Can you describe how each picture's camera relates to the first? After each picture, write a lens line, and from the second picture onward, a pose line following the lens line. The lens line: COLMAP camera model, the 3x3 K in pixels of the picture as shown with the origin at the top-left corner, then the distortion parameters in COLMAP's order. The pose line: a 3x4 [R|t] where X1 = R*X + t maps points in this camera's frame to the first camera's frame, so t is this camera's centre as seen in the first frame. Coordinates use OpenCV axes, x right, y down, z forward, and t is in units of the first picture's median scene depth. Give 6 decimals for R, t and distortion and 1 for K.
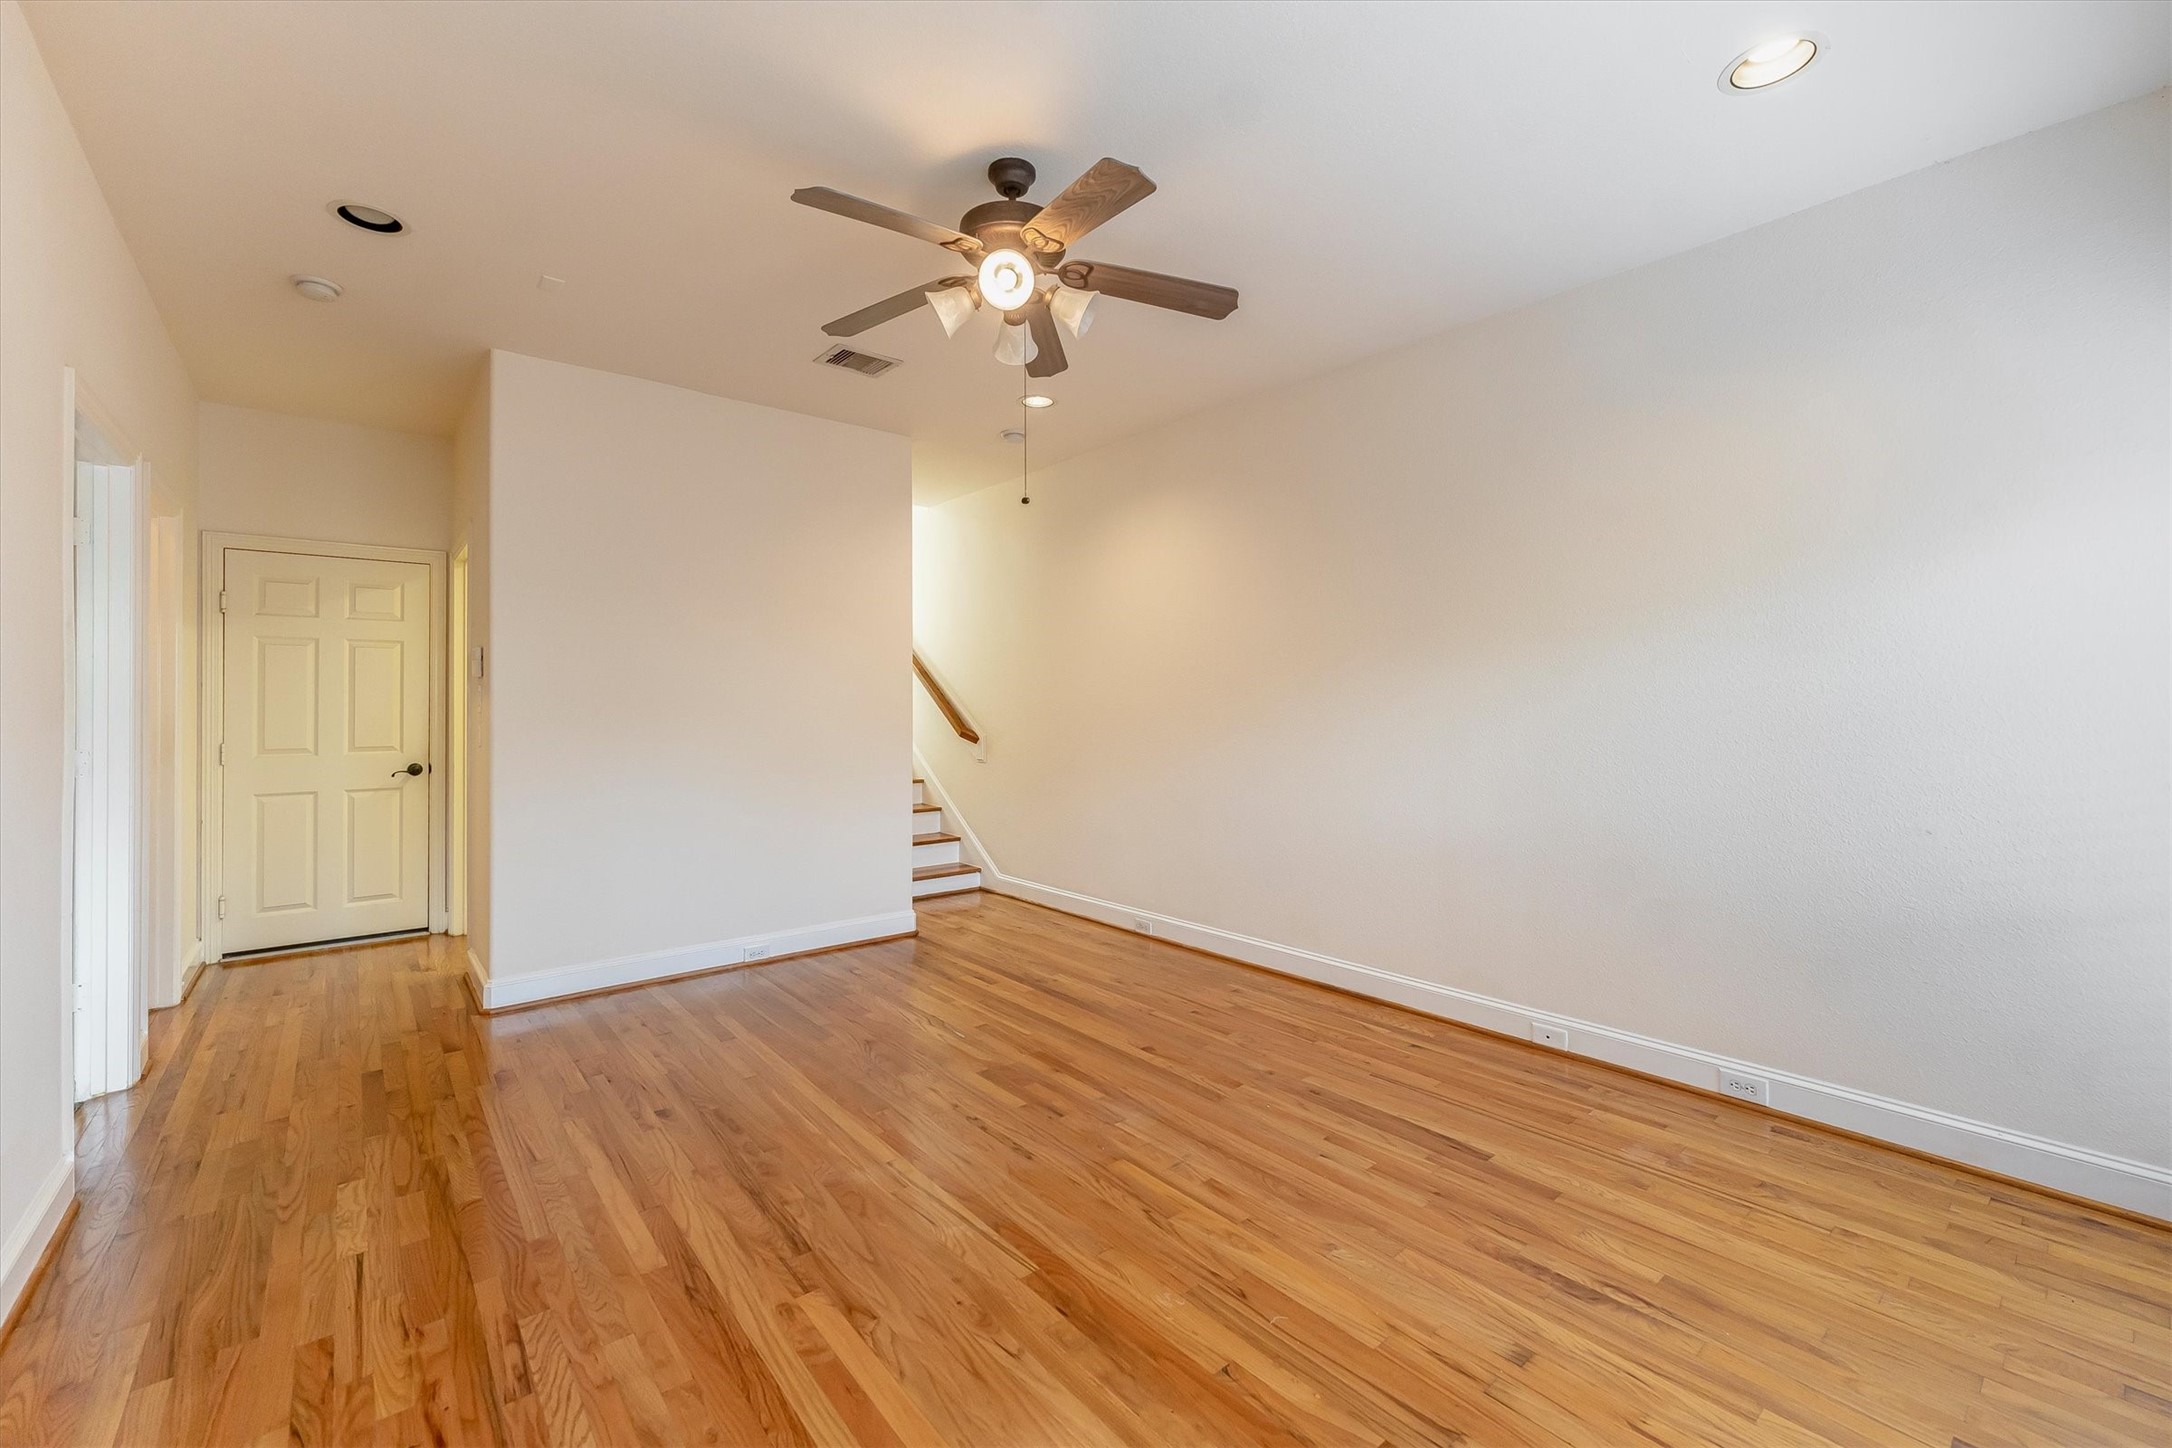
lens RADIAL K [[878.5, 0, 1084.9], [0, 878.5, 707.4], [0, 0, 1]] dist [0.004366, 0.000480]
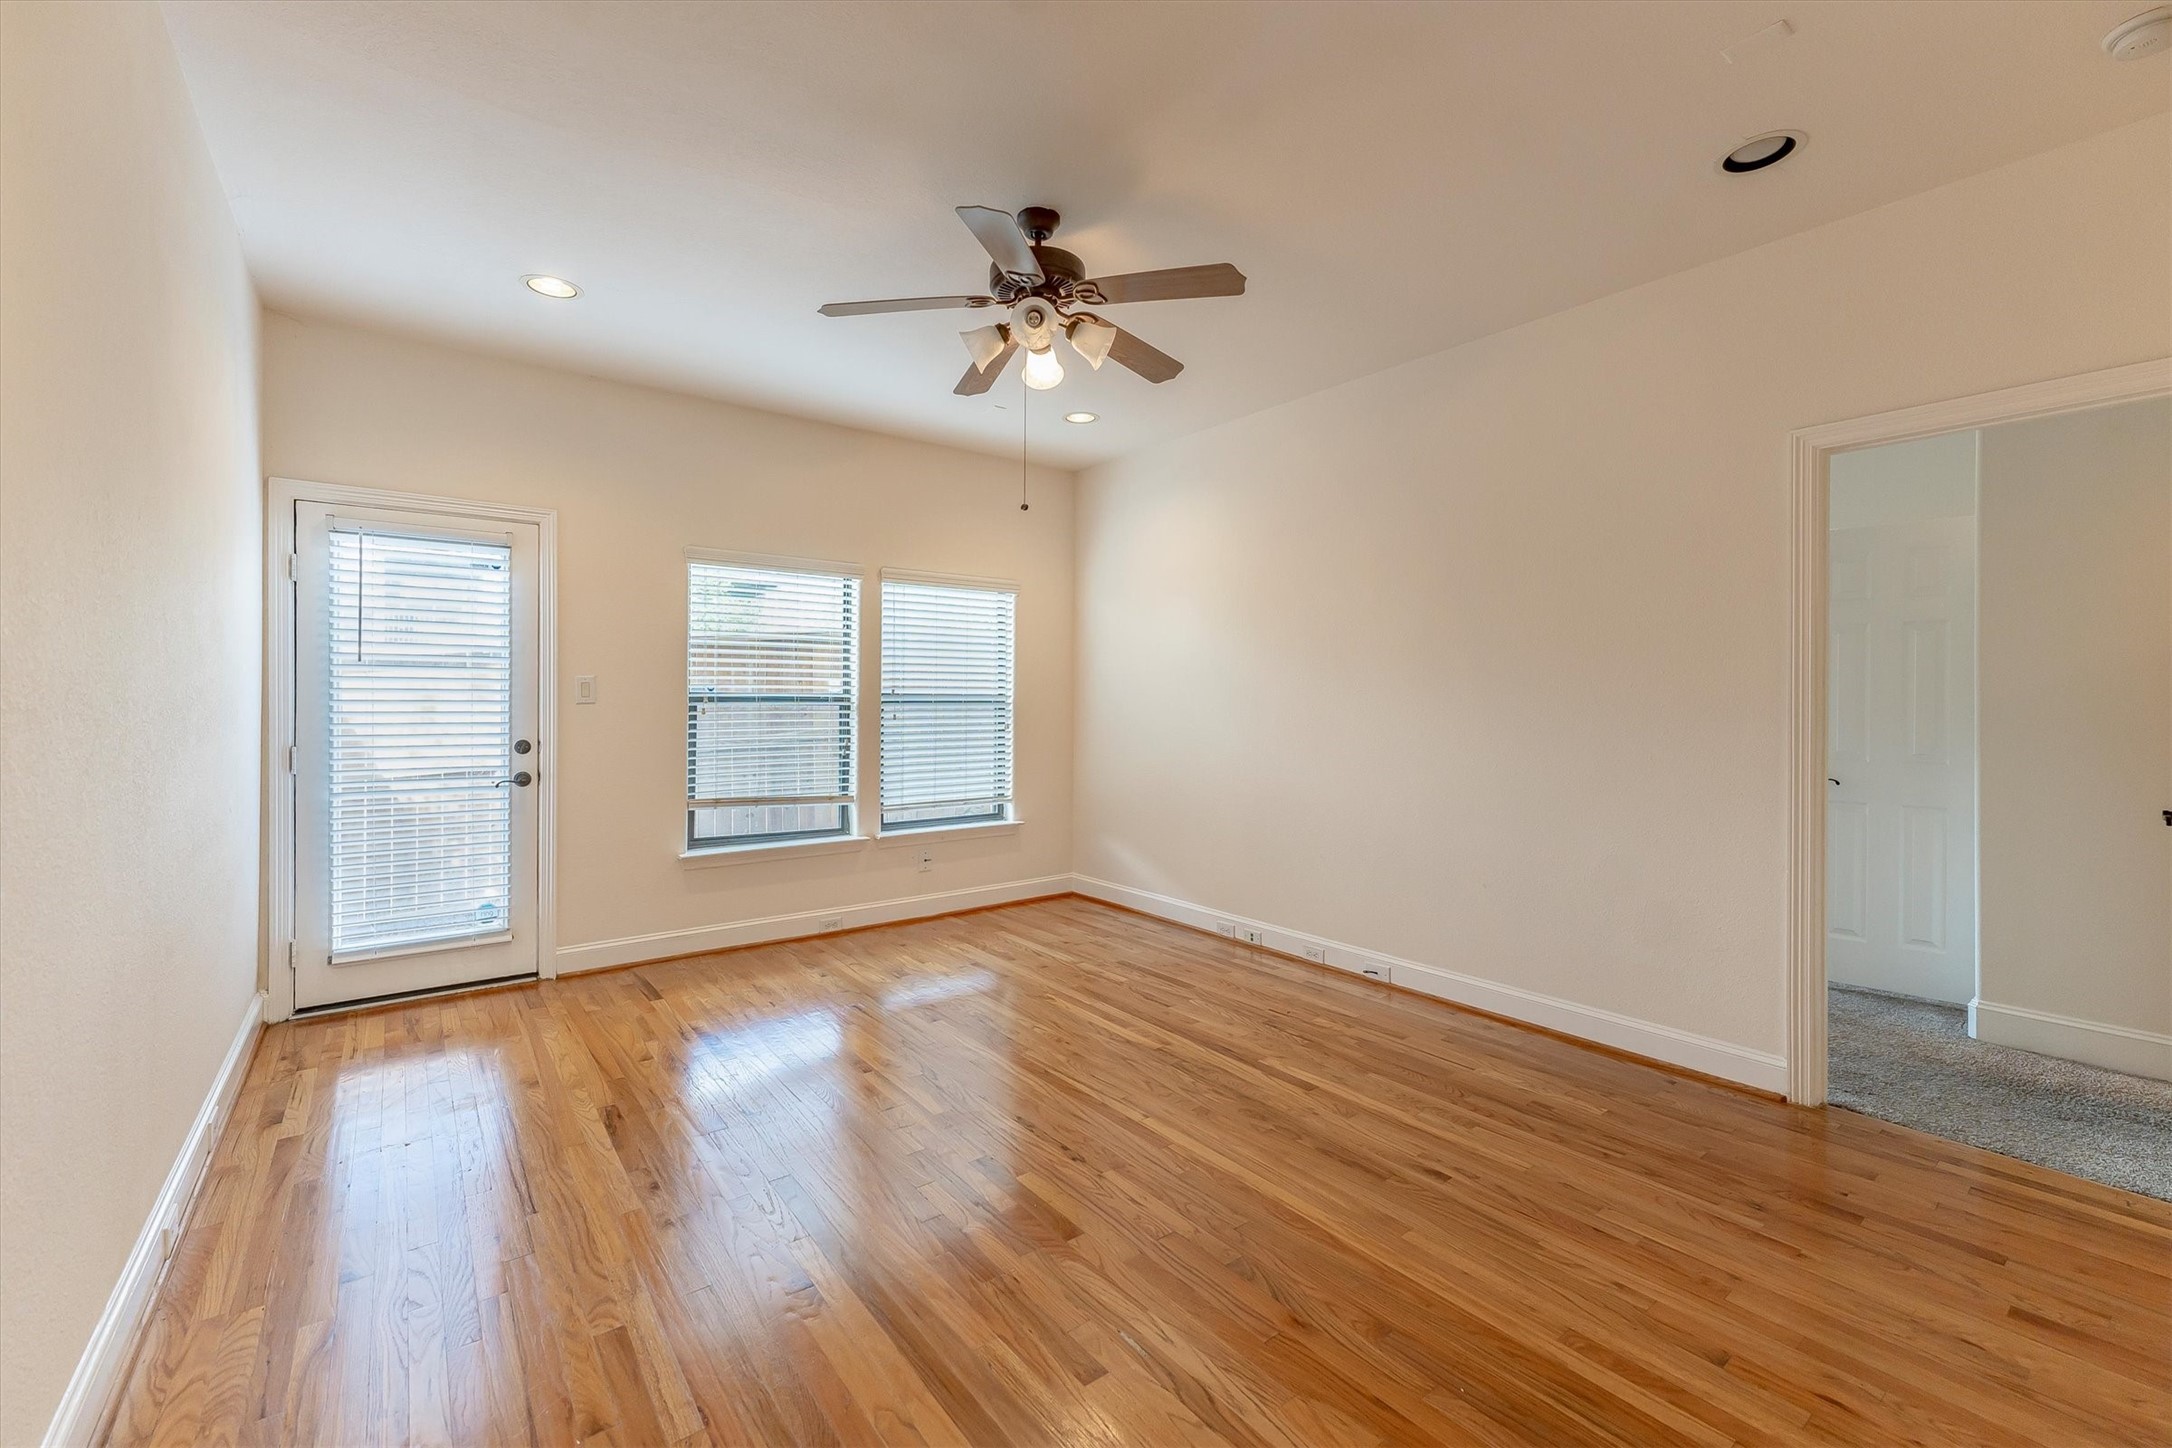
lens RADIAL K [[878.5, 0, 1085.9], [0, 878.5, 706.7], [0, 0, 1]] dist [0.004366, 0.000480]
pose [[-0.999380, -0.001578, 0.035179, -0.179485], [-0.001118, 0.999914, 0.013072, -0.008137], [-0.035196, 0.013024, -0.999296, 2.034101]]
